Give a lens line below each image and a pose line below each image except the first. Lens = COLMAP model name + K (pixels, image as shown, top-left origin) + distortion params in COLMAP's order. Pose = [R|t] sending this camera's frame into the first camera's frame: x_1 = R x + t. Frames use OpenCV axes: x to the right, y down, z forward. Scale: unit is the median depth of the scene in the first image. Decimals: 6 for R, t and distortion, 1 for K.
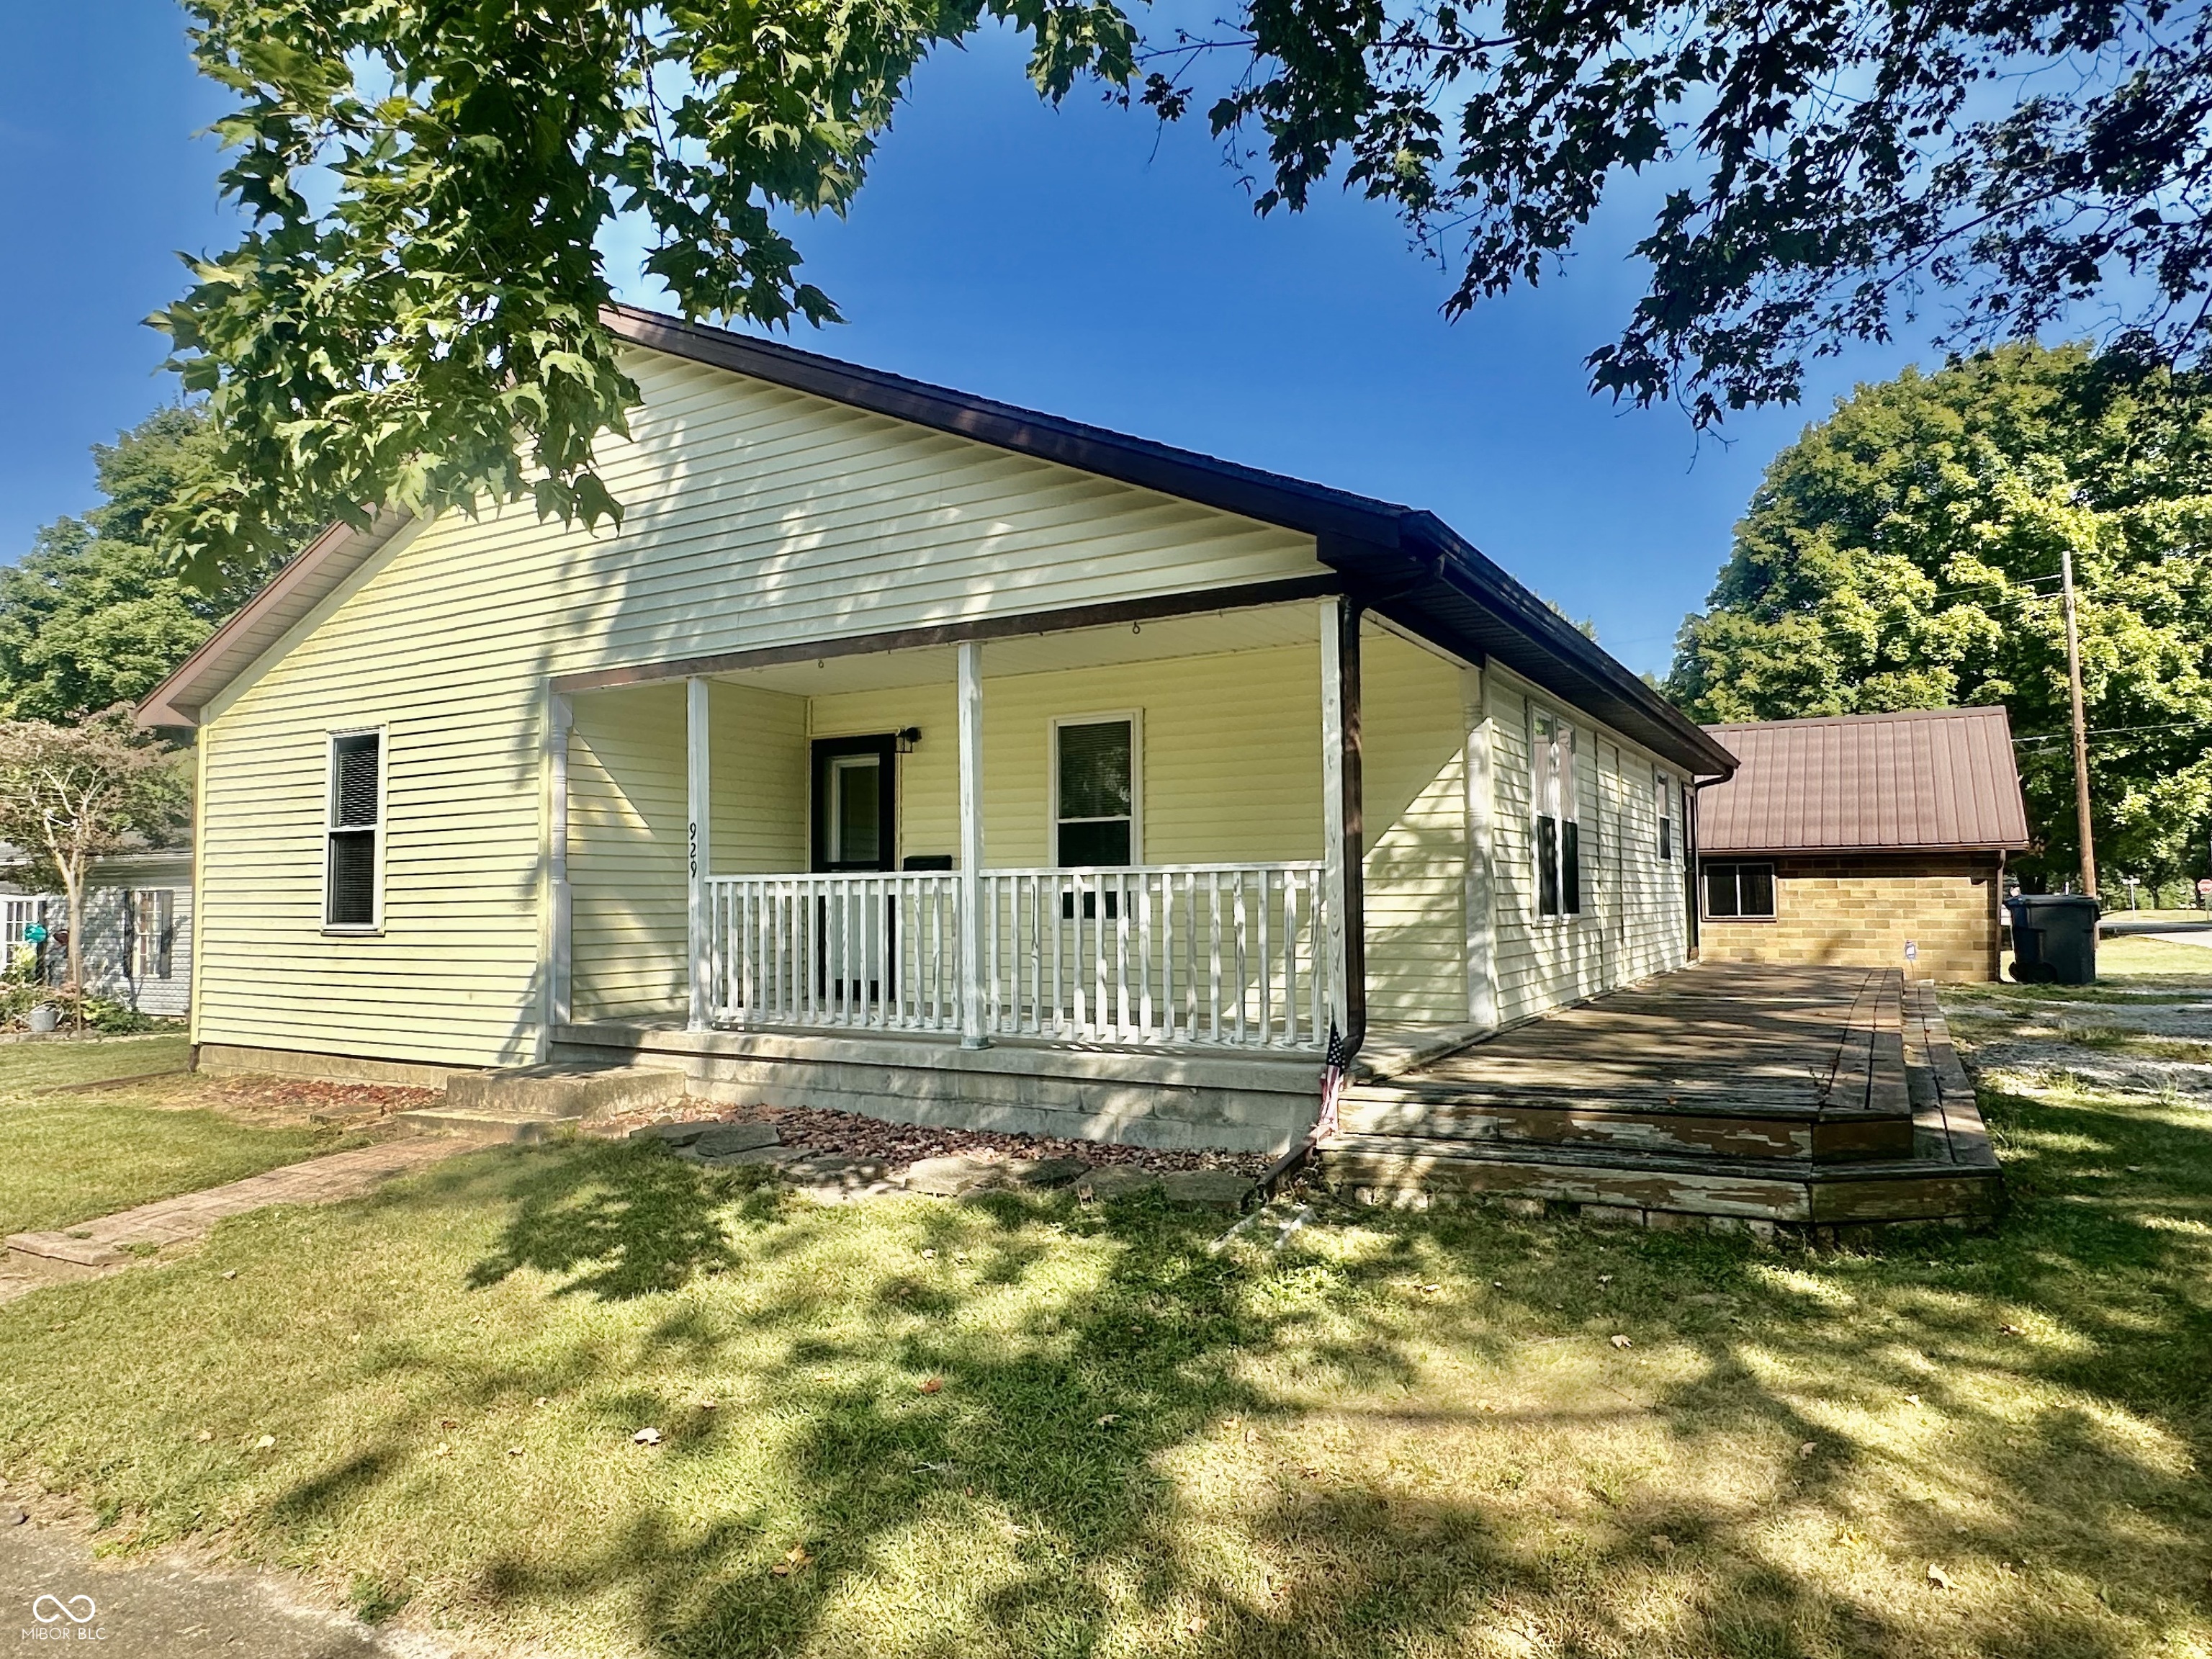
lens RADIAL K [[1360.8, 0, 1113.9], [0, 1360.8, 839.6], [0, 0, 1]] dist [-0.005499, -0.000299]
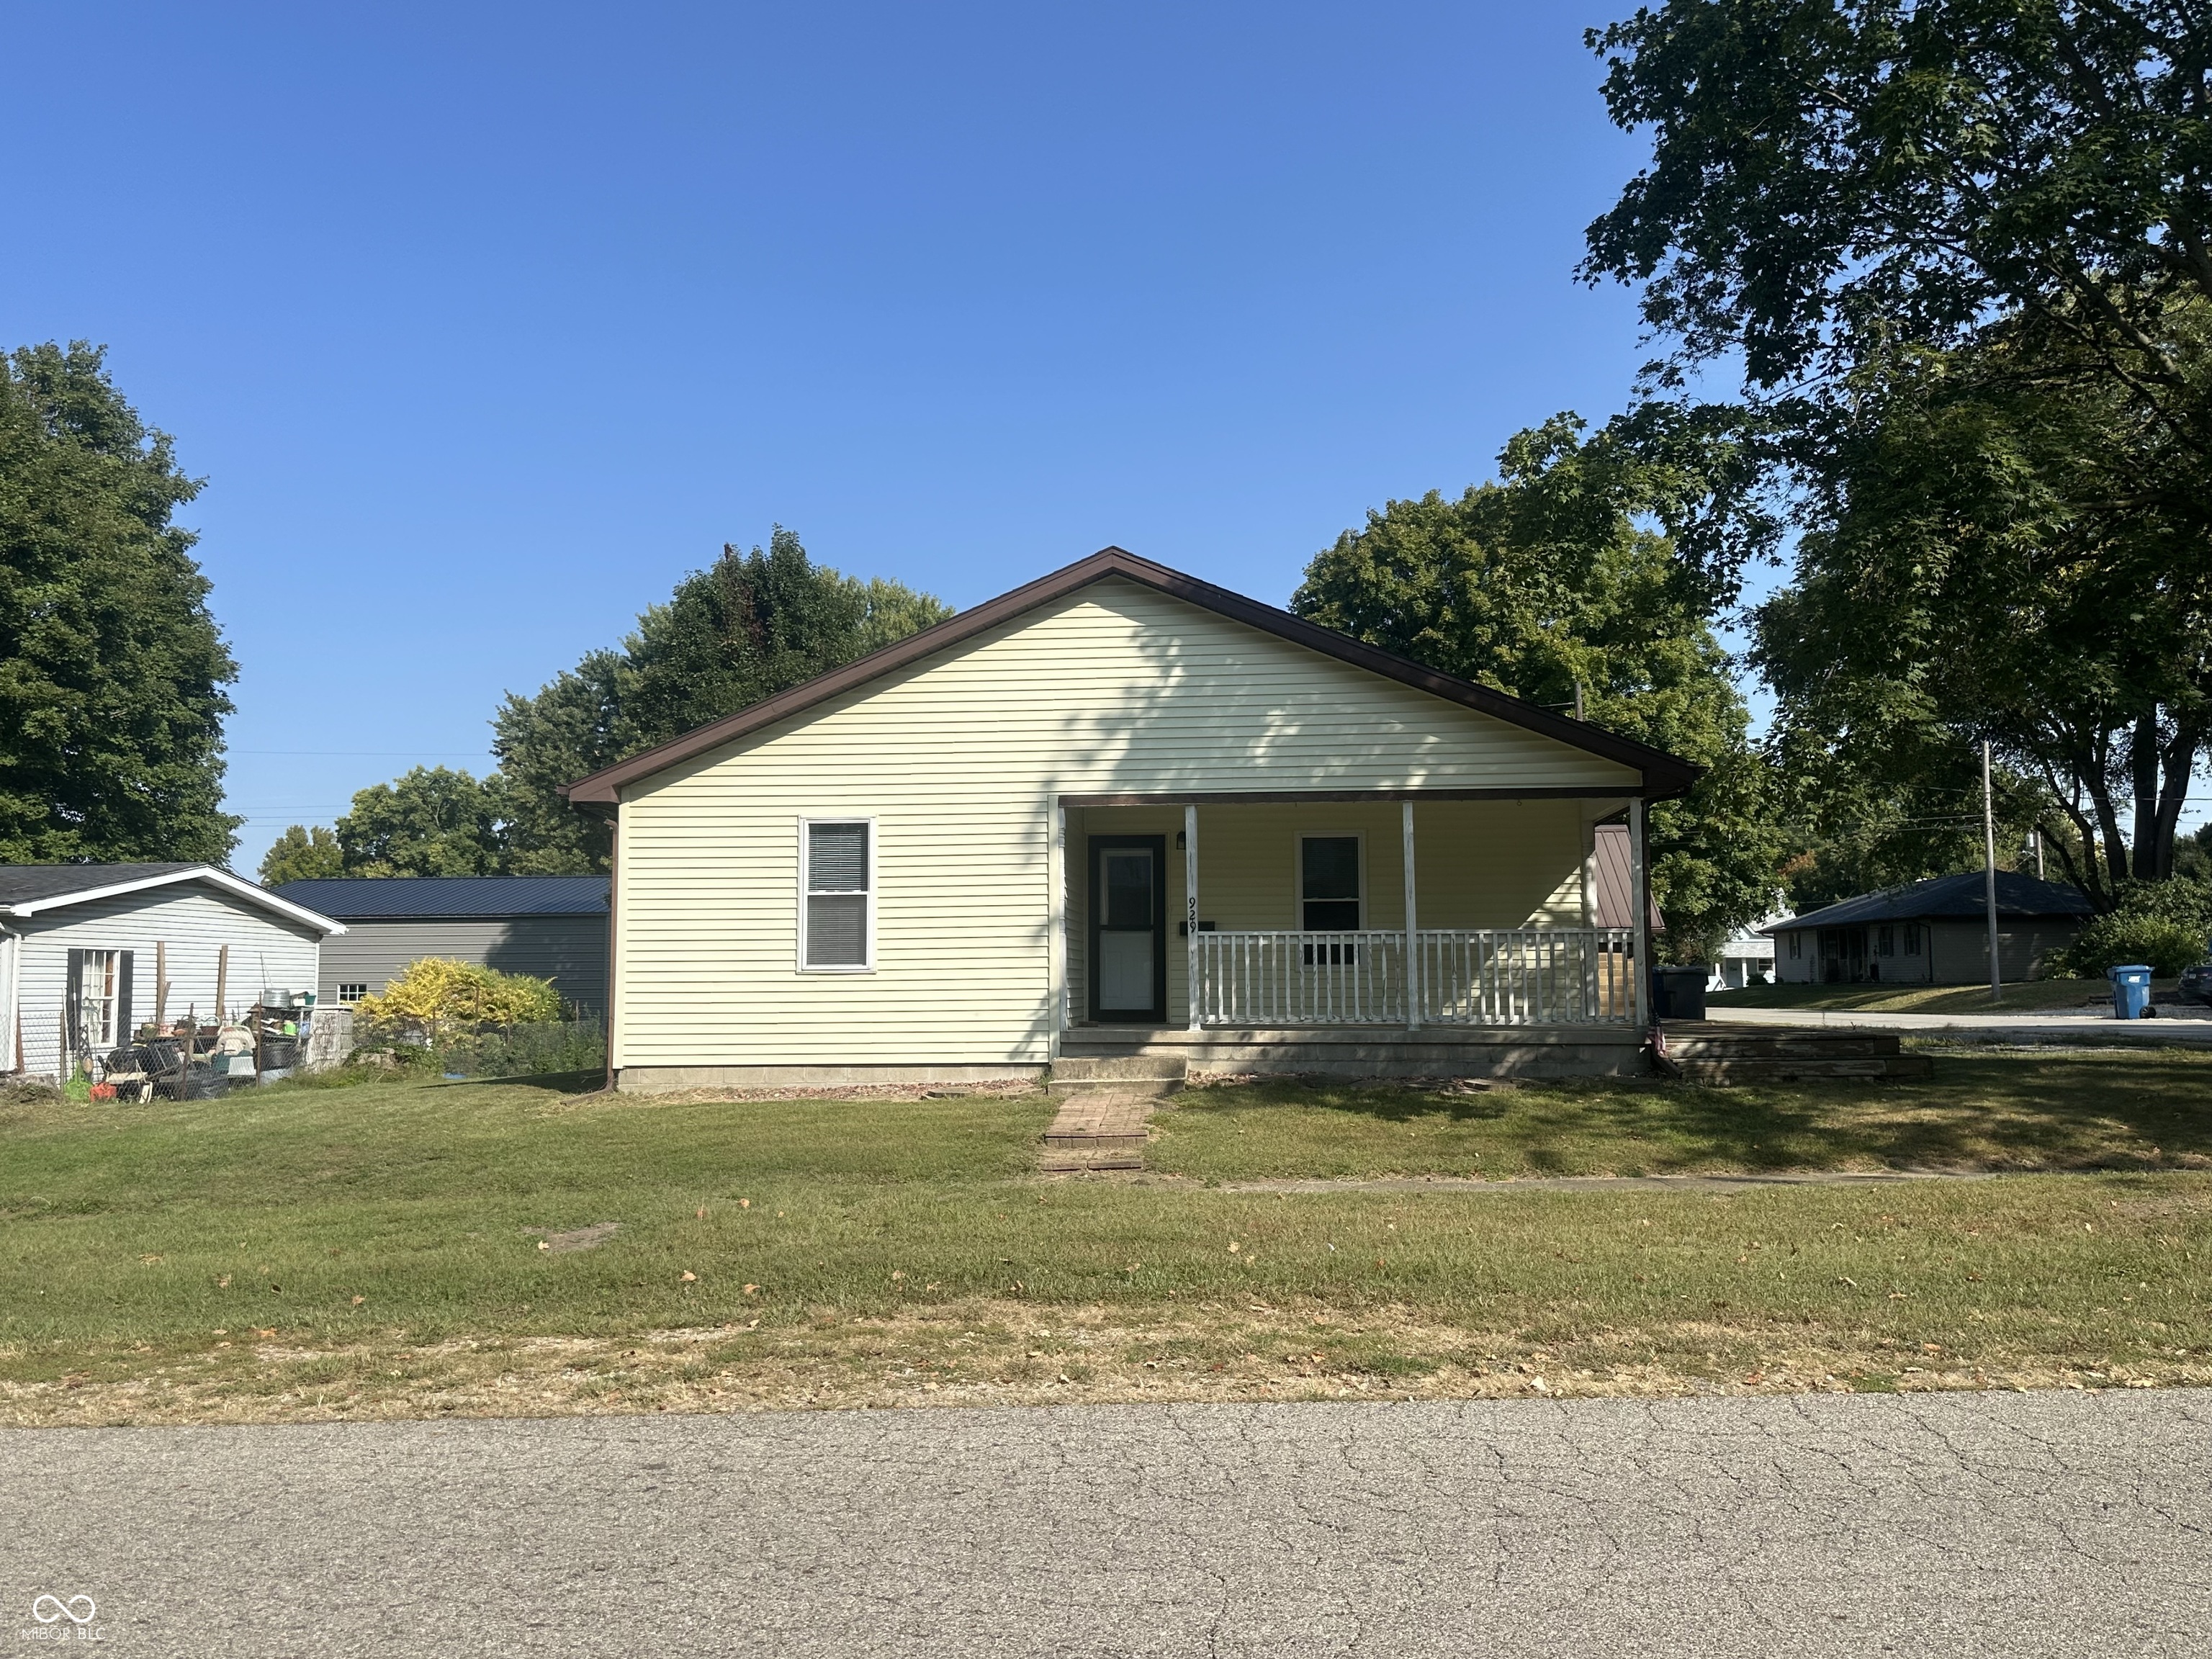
lens RADIAL K [[1722.3, 0, 1082.8], [0, 1722.3, 839.6], [0, 0, 1]] dist [0.076363, -0.025937]
pose [[0.910781, 0.038976, 0.411046, -1.046377], [-0.020925, 0.998613, -0.048323, 0.016480], [-0.412359, 0.035411, 0.910333, -0.642420]]
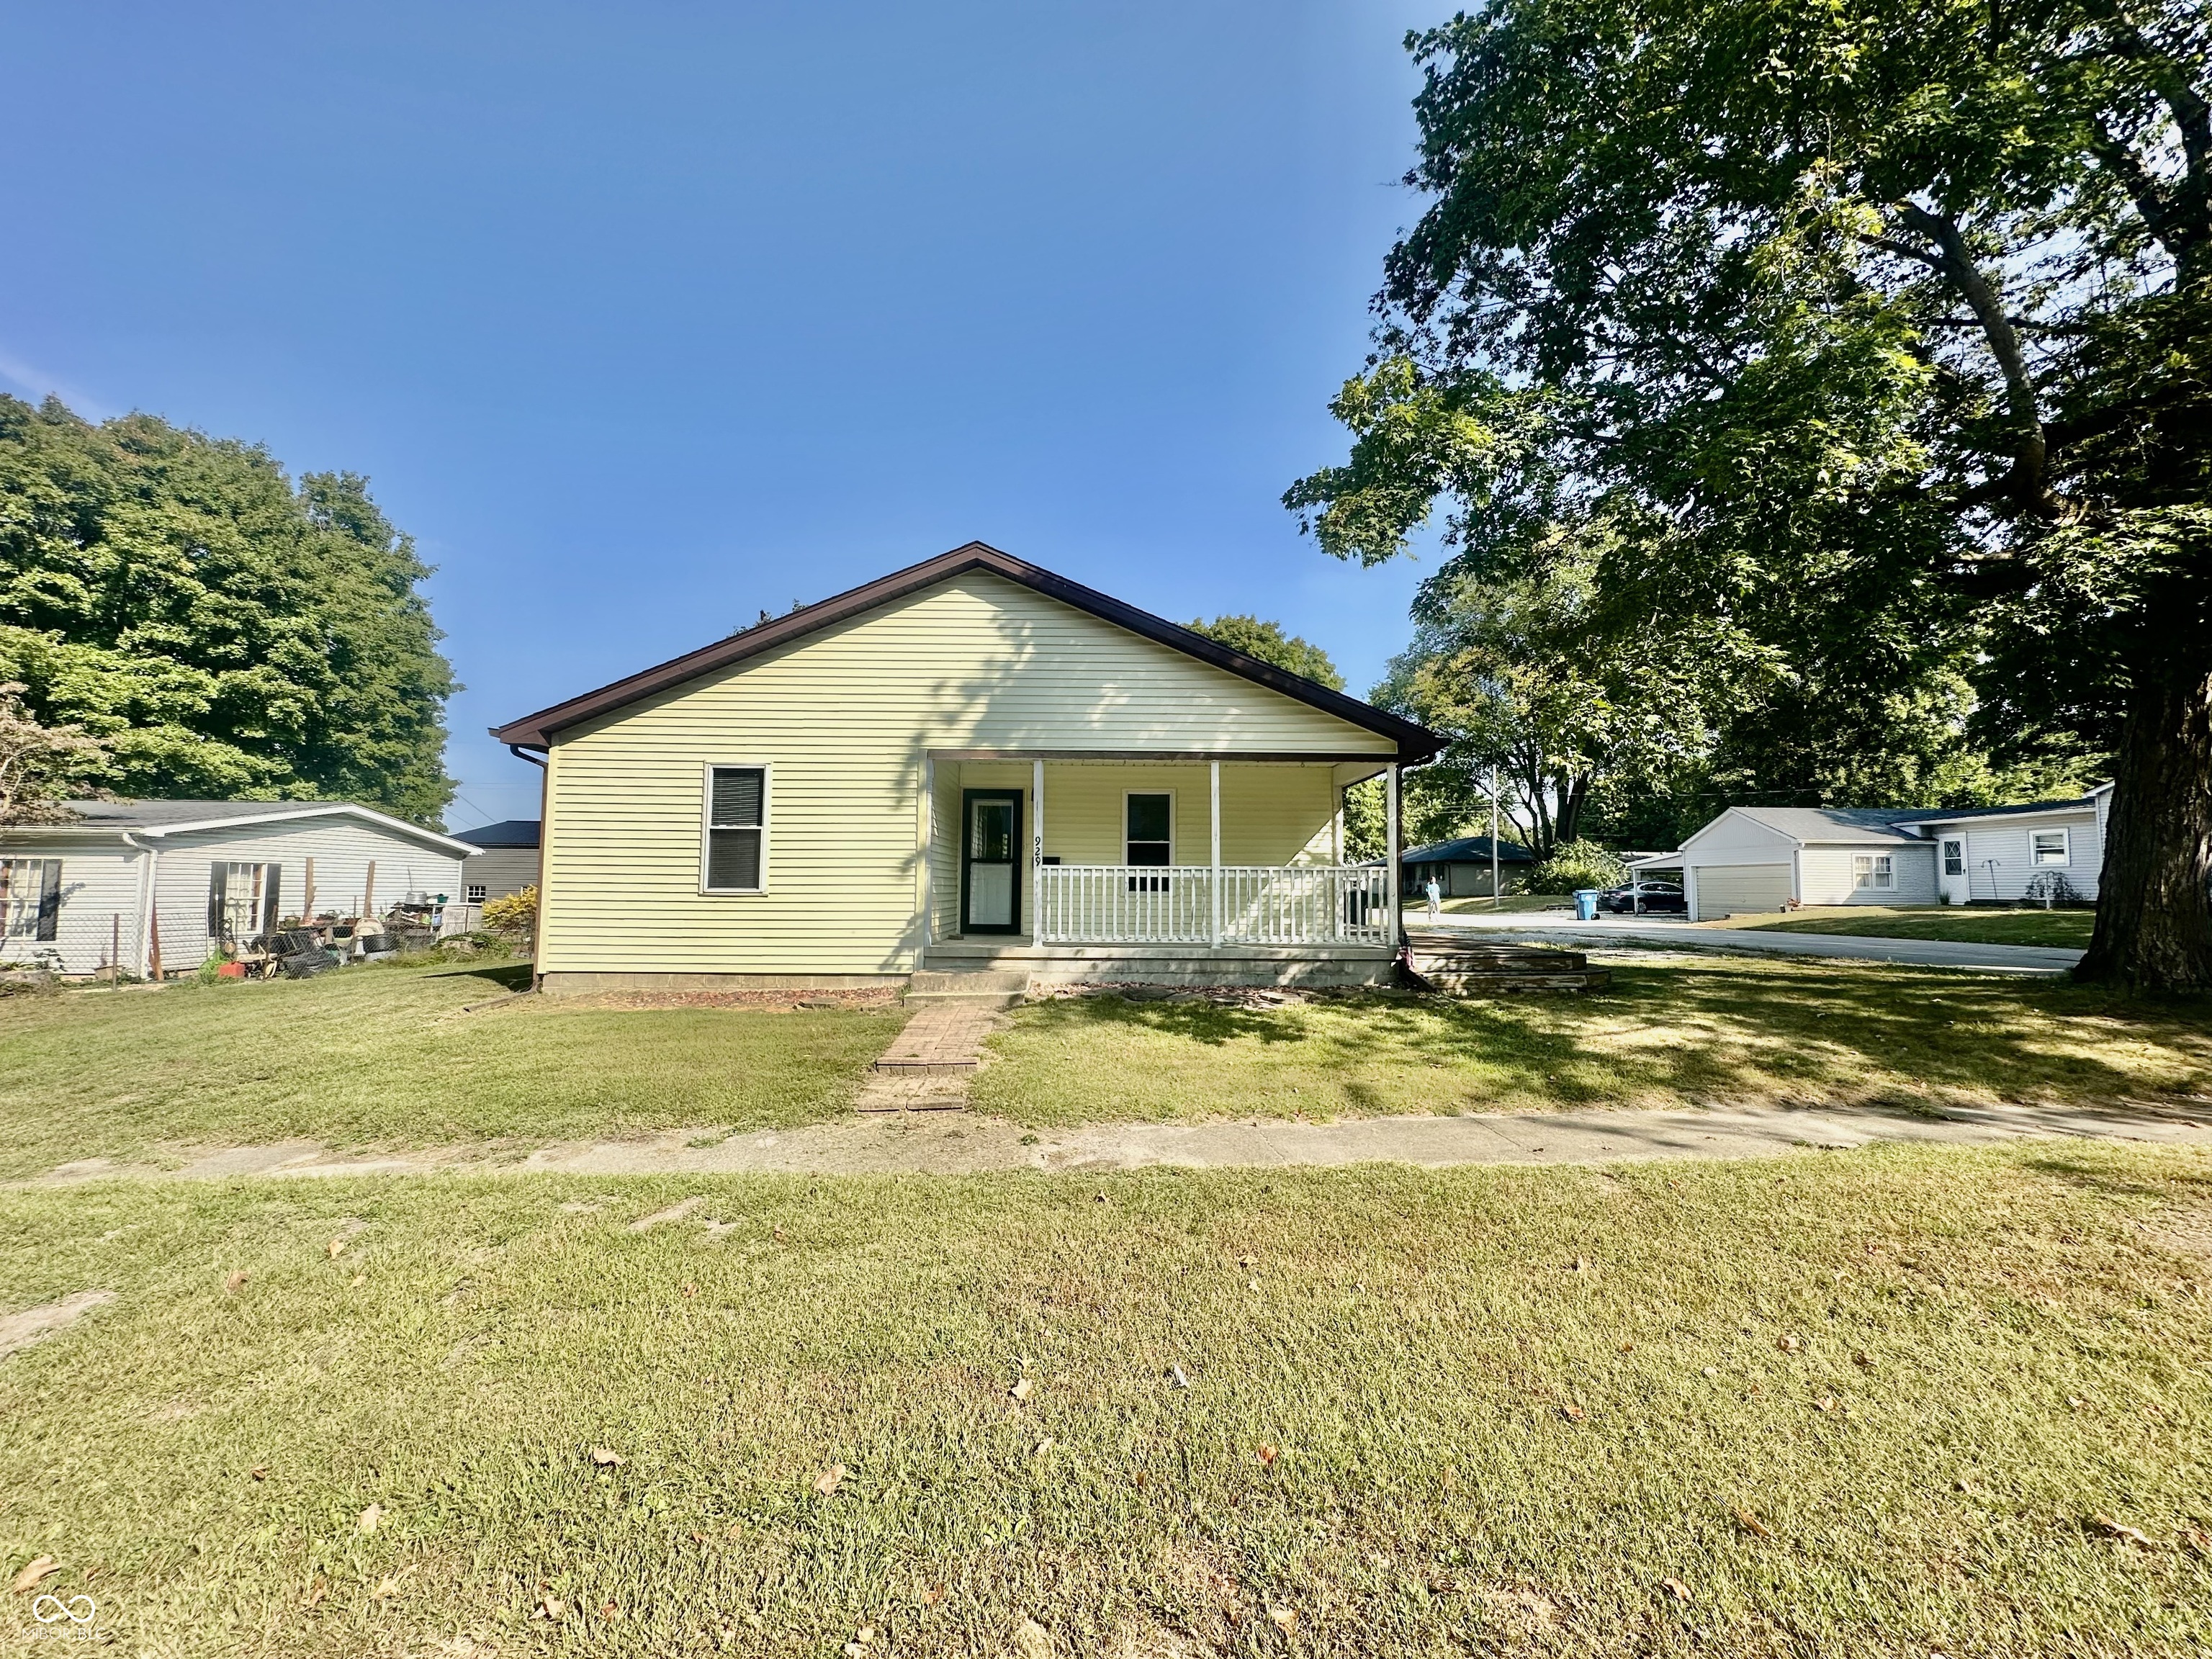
lens RADIAL K [[881.5, 0, 1105.2], [0, 881.5, 836.9], [0, 0, 1]] dist [-0.004459, 0.000242]
pose [[0.859819, 0.045496, 0.508568, -0.715598], [-0.037171, 0.998957, -0.026521, 0.014151], [-0.509245, 0.003899, 0.860613, -0.087960]]
